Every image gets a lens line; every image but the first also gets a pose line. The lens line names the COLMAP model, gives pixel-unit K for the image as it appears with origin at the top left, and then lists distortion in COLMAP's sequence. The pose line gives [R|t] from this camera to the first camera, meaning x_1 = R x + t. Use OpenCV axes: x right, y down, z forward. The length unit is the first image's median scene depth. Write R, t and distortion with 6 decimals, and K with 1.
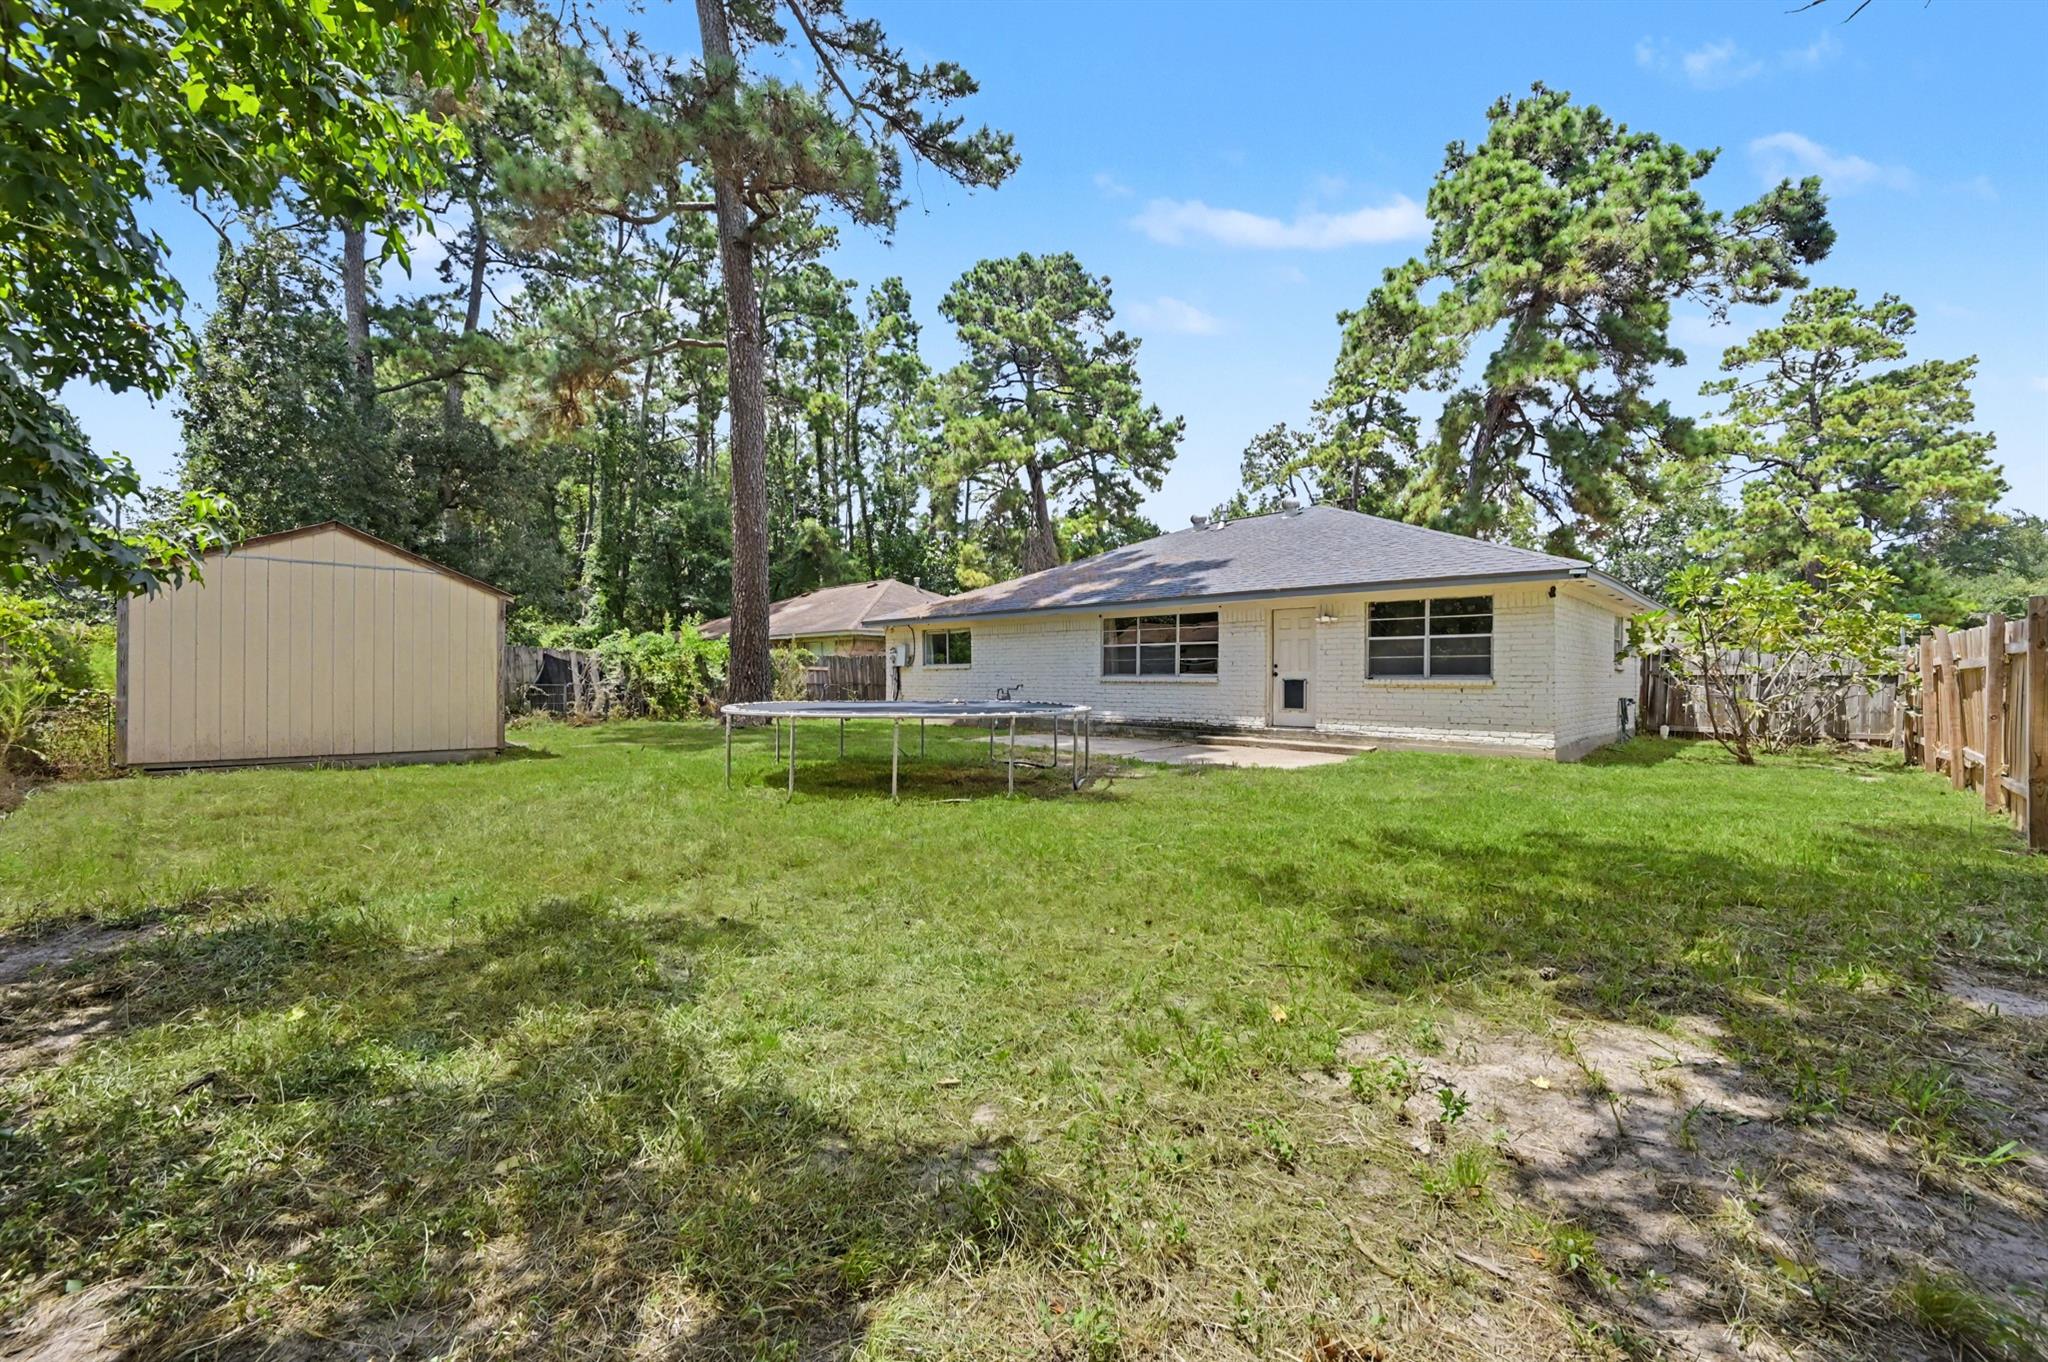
lens RADIAL K [[820.2, 0, 1041.5], [0, 820.2, 679.5], [0, 0, 1]] dist [-0.004230, -0.000374]
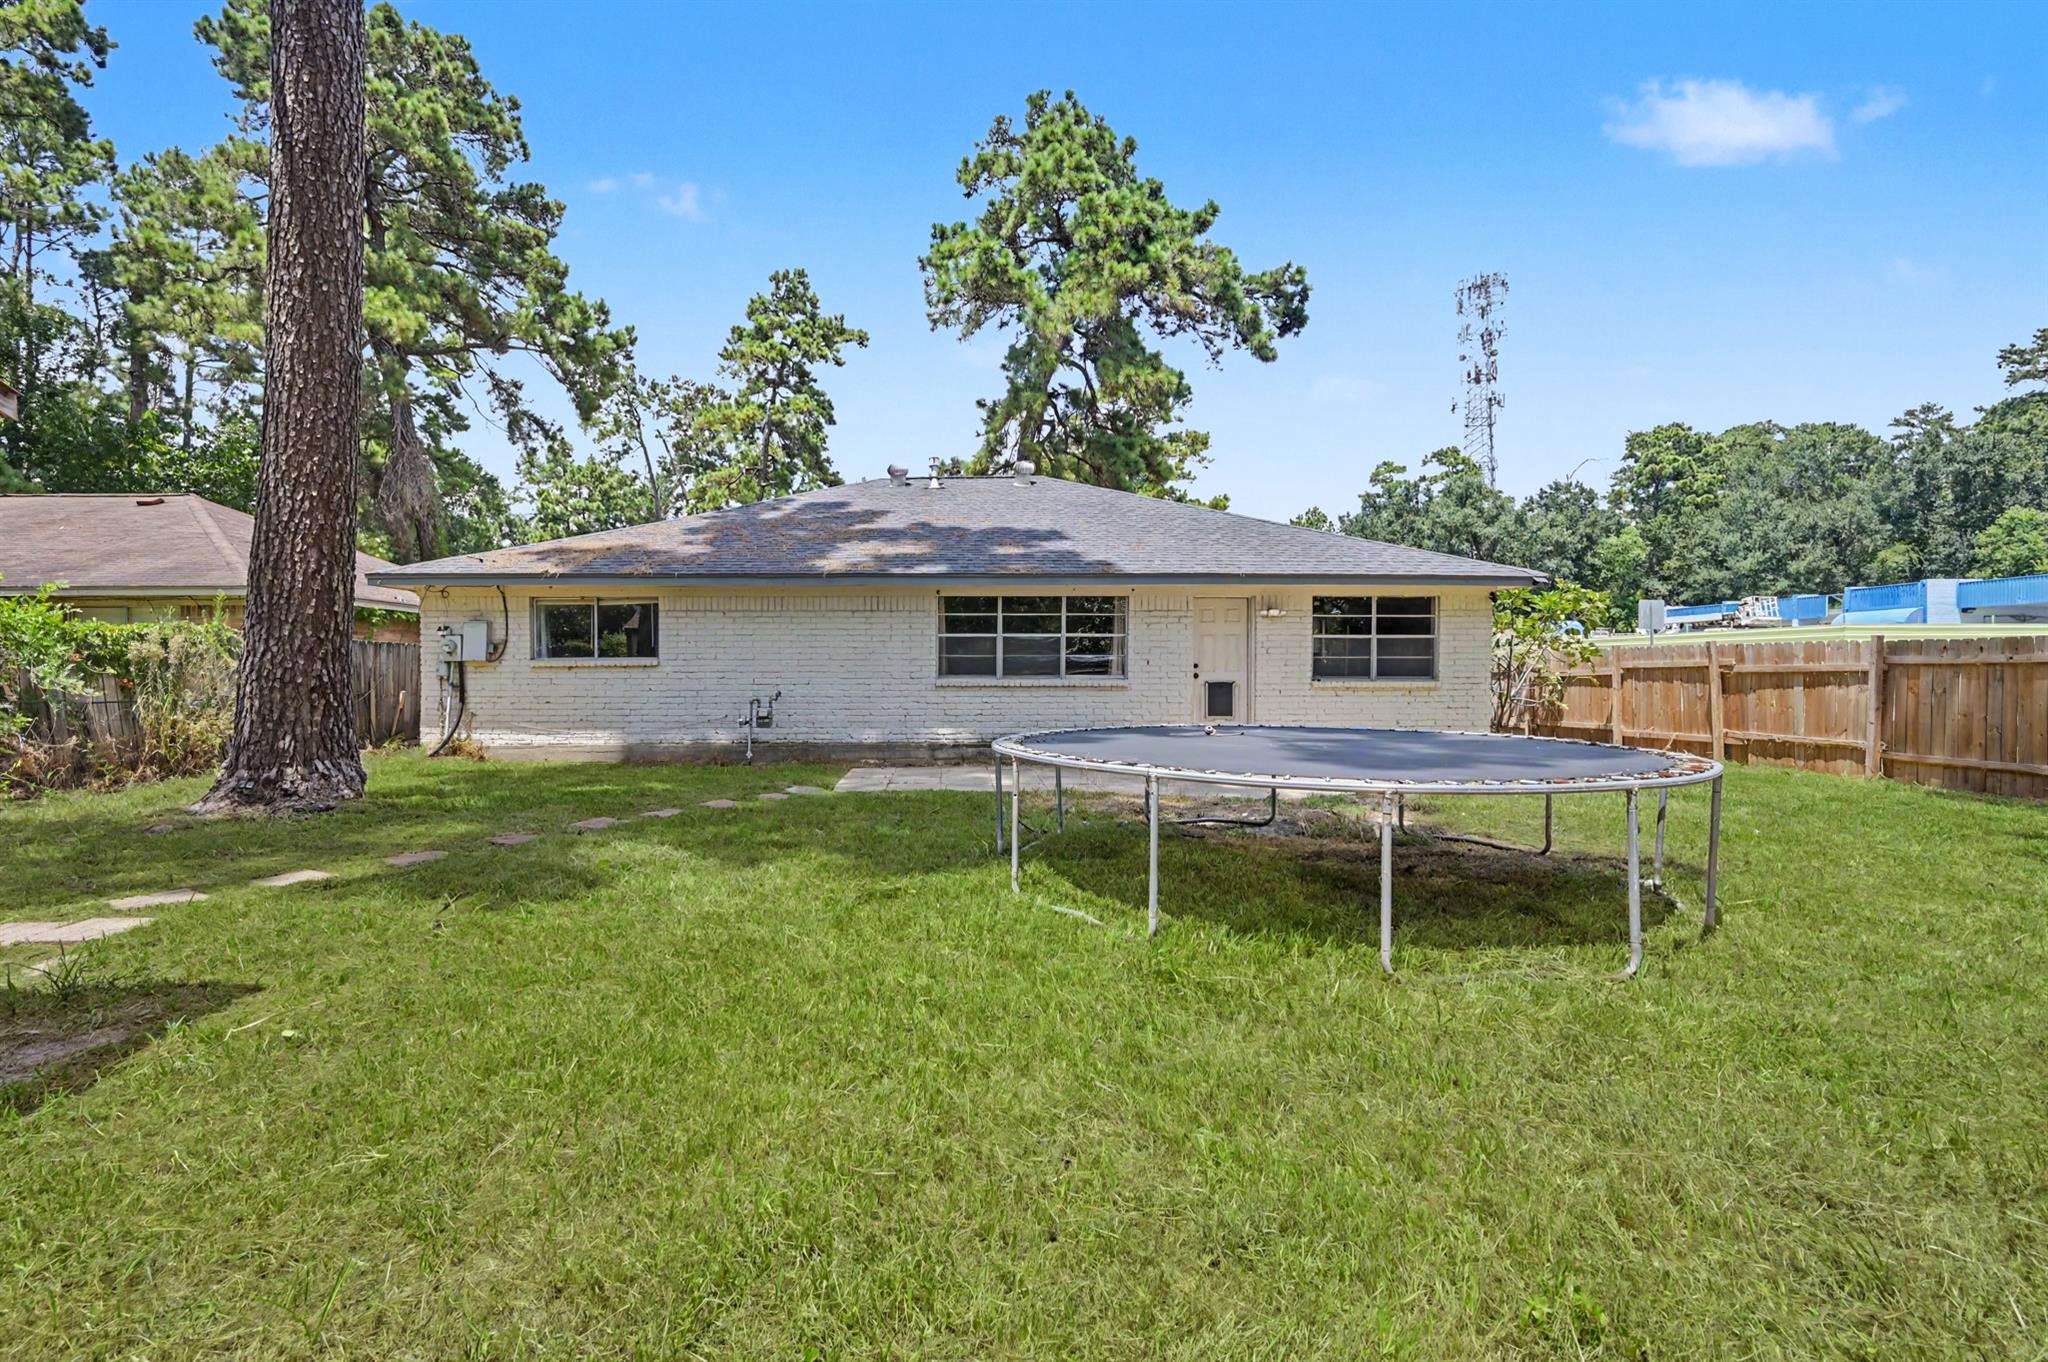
lens RADIAL K [[907.3, 0, 1023.9], [0, 907.3, 680.4], [0, 0, 1]] dist [-0.005559, -0.000597]
pose [[0.716680, -0.010220, 0.697327, -0.487866], [0.003202, 0.999930, 0.011364, -0.012765], [-0.697394, -0.005911, 0.716663, 0.471513]]
